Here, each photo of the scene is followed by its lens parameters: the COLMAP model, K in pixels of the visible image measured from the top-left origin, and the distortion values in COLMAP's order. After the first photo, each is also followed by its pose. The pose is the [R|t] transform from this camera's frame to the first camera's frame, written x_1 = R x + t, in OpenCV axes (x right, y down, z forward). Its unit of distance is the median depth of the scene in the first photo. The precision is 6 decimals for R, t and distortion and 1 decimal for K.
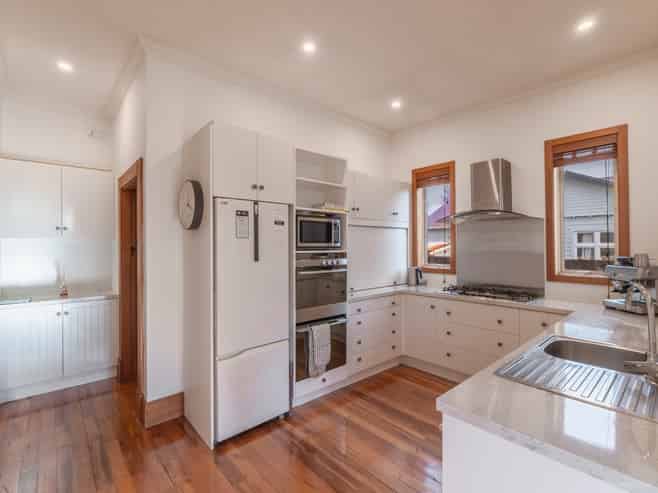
lens RADIAL K [[328.6, 0, 329.0], [0, 328.6, 246.5], [0, 0, 1]] dist [0.042888, 0.000147]
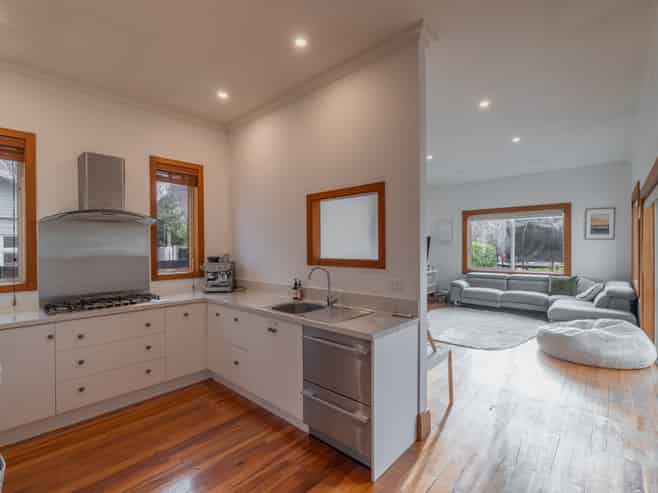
lens RADIAL K [[311.9, 0, 330.4], [0, 311.9, 249.4], [0, 0, 1]] dist [0.017453, 0.000127]
pose [[-0.089229, -0.003162, 0.996006, -0.420160], [0.010368, 0.999938, 0.004104, -0.000373], [-0.995957, 0.010693, -0.089191, 0.465755]]
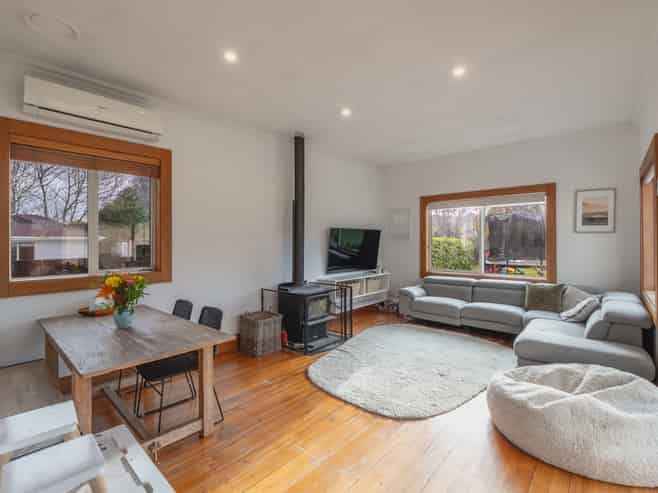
lens RADIAL K [[307.4, 0, 328.5], [0, 307.4, 243.6], [0, 0, 1]] dist [0.000667, -0.000130]
pose [[-0.077065, 0.002284, 0.997023, -0.323623], [0.009051, 0.999958, -0.001591, 0.000478], [-0.996985, 0.008902, -0.077083, 0.365261]]
